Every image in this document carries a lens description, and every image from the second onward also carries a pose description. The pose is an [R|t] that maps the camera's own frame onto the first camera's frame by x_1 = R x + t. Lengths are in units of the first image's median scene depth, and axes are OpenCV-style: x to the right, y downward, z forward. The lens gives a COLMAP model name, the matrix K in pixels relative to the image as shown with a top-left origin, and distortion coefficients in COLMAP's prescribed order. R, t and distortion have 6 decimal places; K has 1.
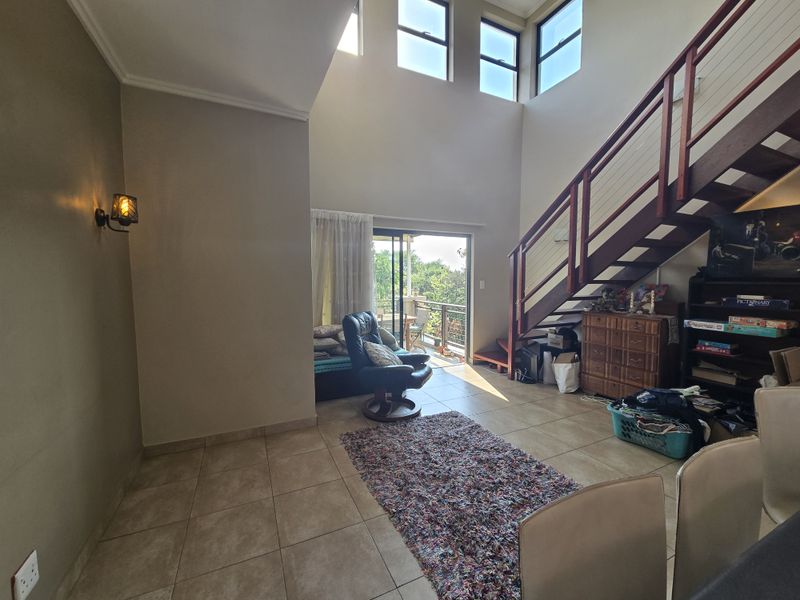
lens RADIAL K [[329.1, 0, 404.3], [0, 329.1, 300.4], [0, 0, 1]] dist [-0.001174, -0.000184]
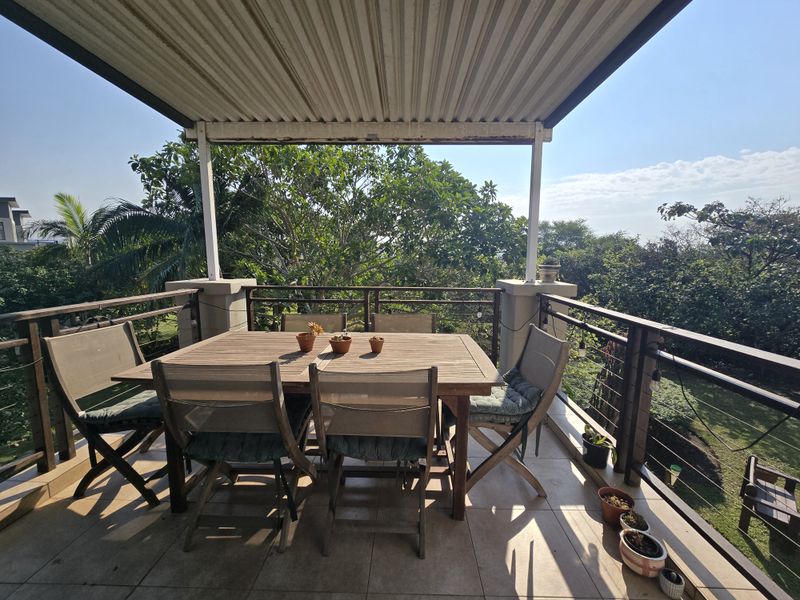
lens RADIAL K [[329.1, 0, 404.3], [0, 329.1, 300.4], [0, 0, 1]] dist [-0.001174, -0.000184]
pose [[0.894033, 0.075419, -0.441608, 0.023183], [-0.045011, 0.995862, 0.078953, -0.008237], [0.445735, -0.050709, 0.893728, 0.239868]]
